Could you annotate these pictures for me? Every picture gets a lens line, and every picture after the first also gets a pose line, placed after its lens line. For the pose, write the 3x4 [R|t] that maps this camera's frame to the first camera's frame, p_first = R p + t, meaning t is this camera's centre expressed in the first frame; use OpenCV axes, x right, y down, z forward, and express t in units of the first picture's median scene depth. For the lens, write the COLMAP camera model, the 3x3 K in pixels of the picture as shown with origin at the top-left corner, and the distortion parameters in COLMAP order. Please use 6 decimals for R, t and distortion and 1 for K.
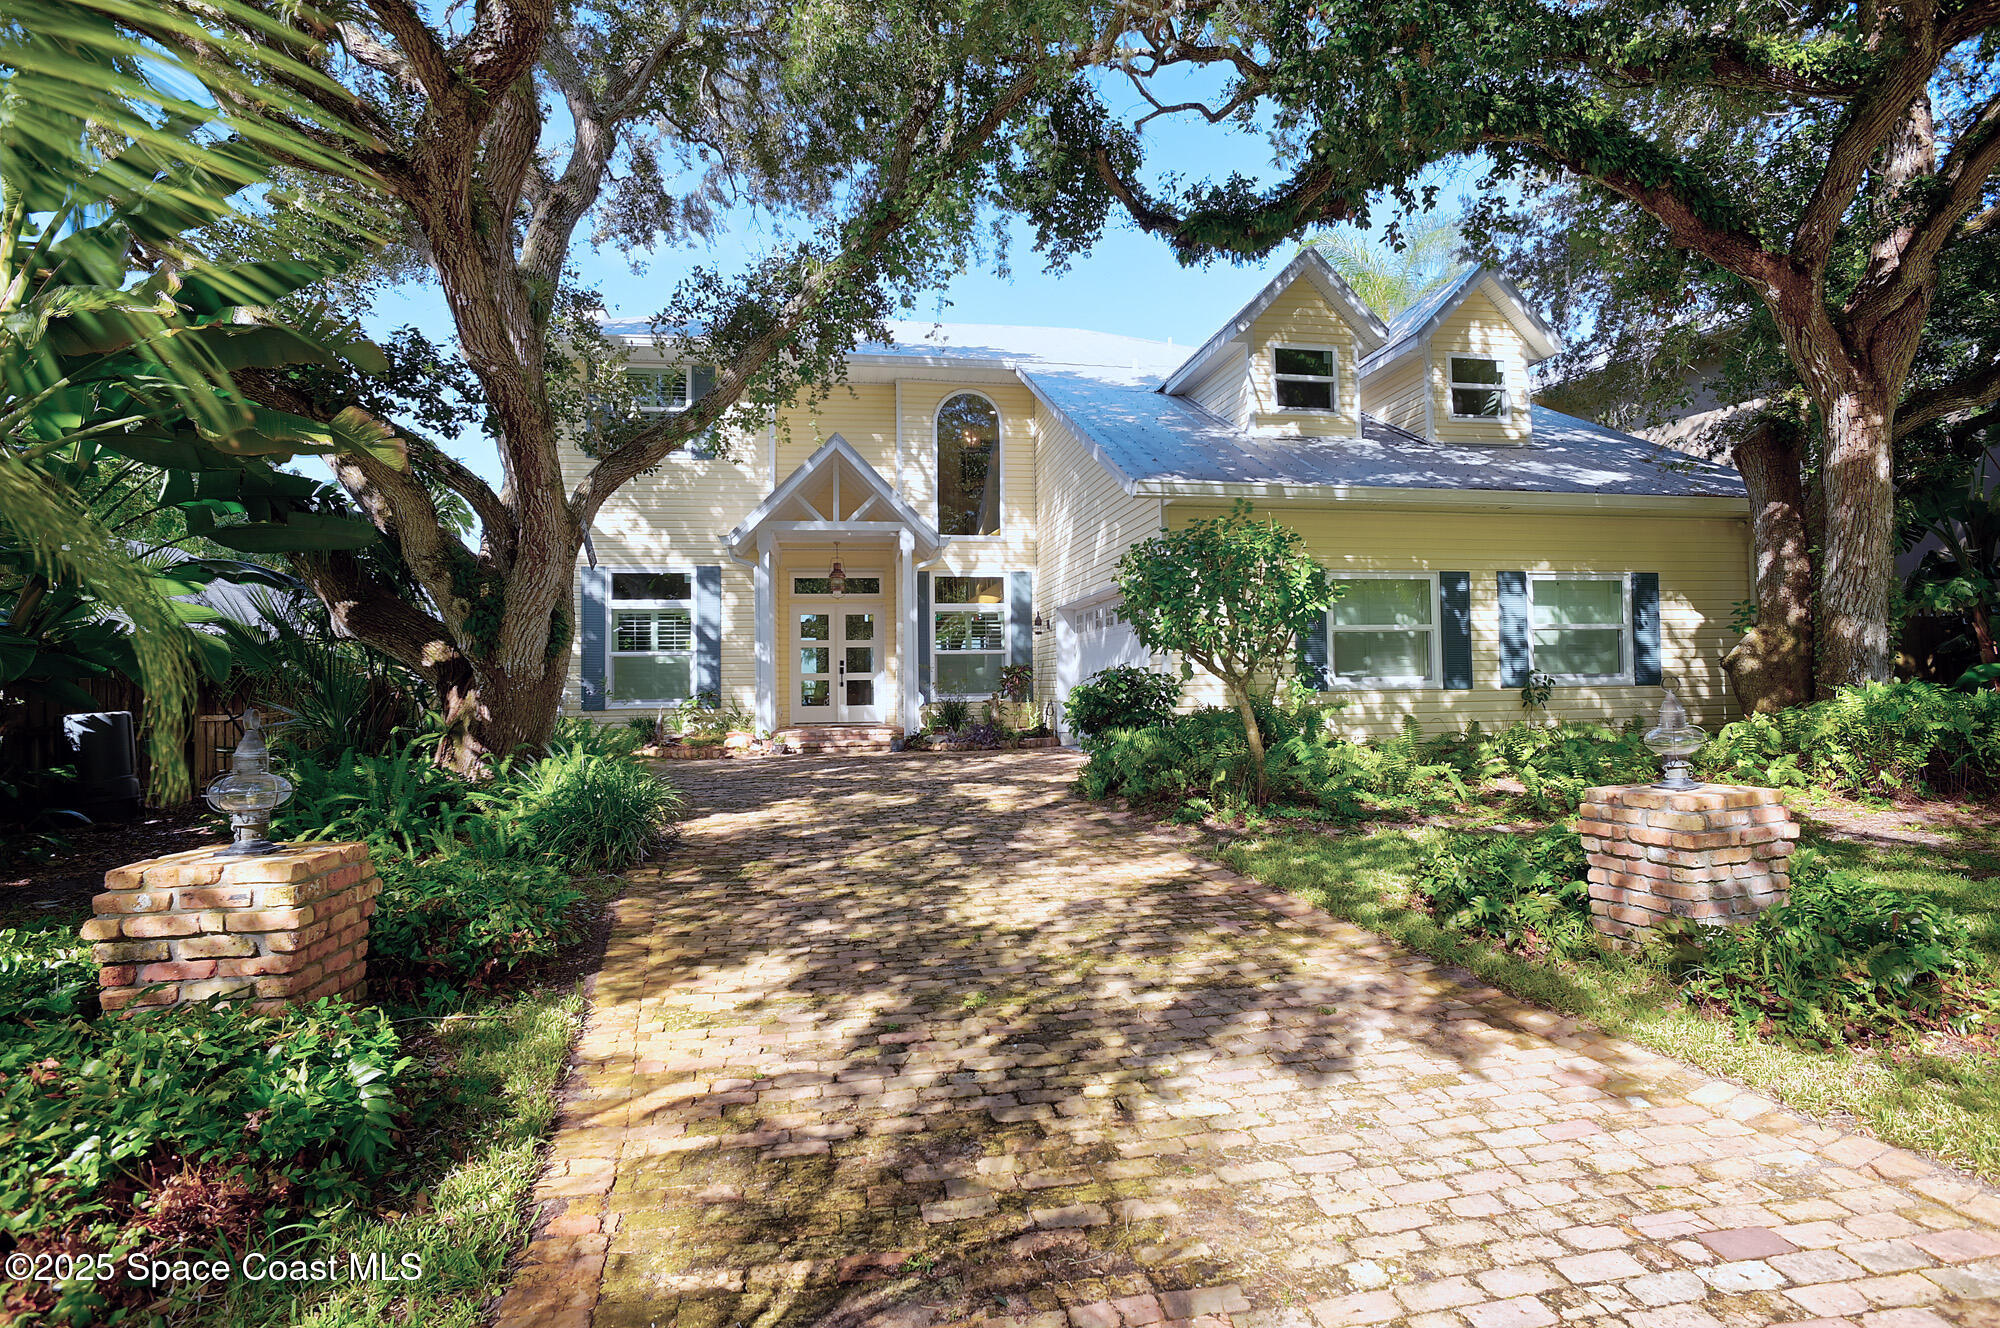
lens RADIAL K [[1045.1, 0, 1001.9], [0, 1045.1, 665.4], [0, 0, 1]] dist [0.003168, 0.001686]
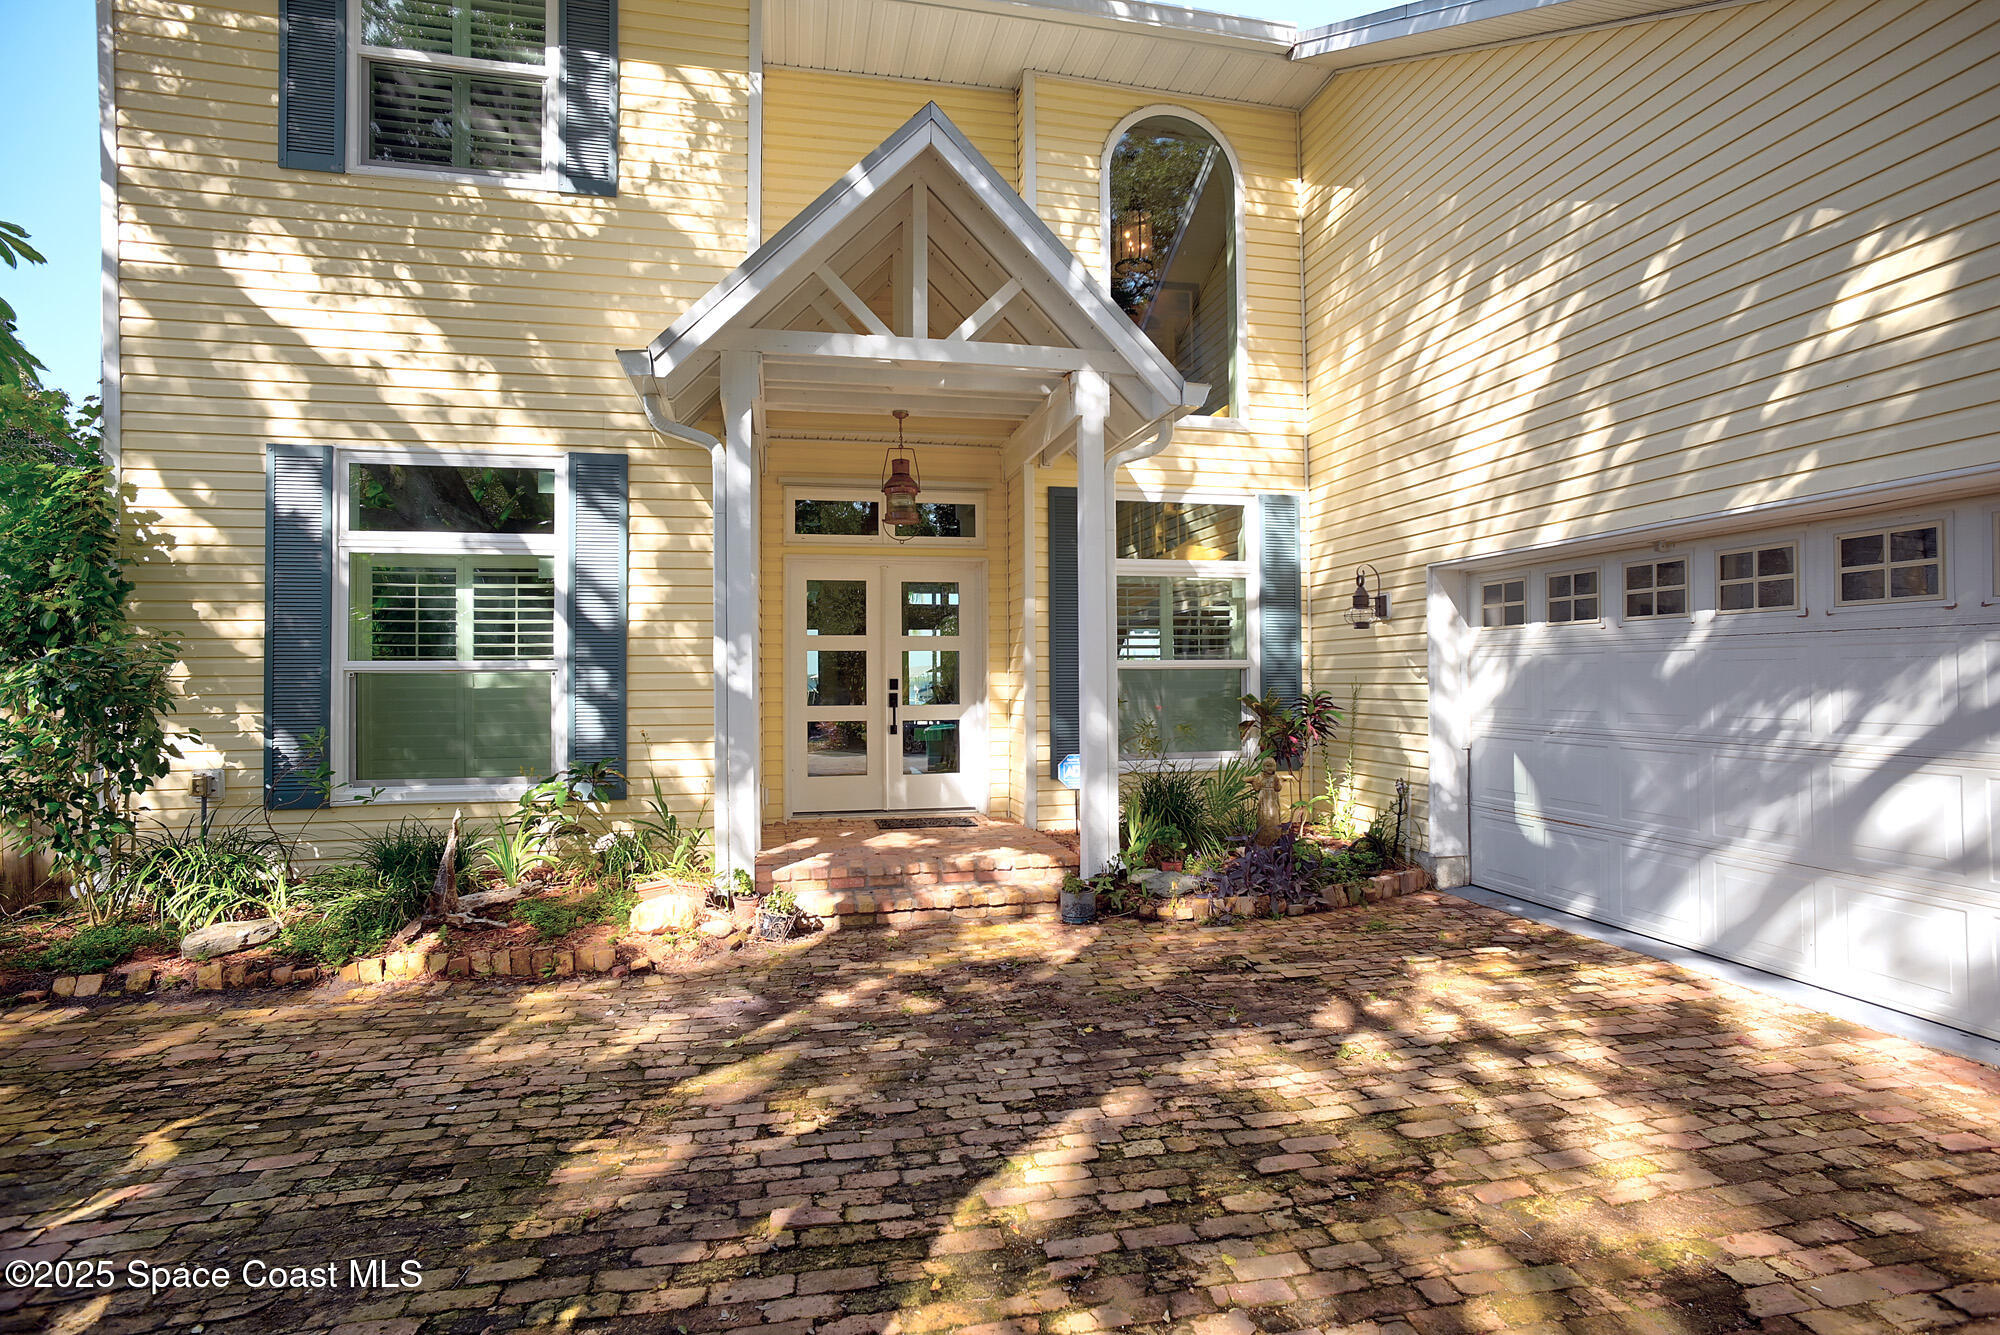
lens RADIAL K [[1045.1, 0, 1004.8], [0, 1045.1, 667.8], [0, 0, 1]] dist [0.003168, 0.001686]
pose [[0.998453, 0.008583, 0.054944, -0.144370], [-0.008857, 0.999950, 0.004737, -0.013890], [-0.054900, -0.005217, 0.998478, 0.583532]]
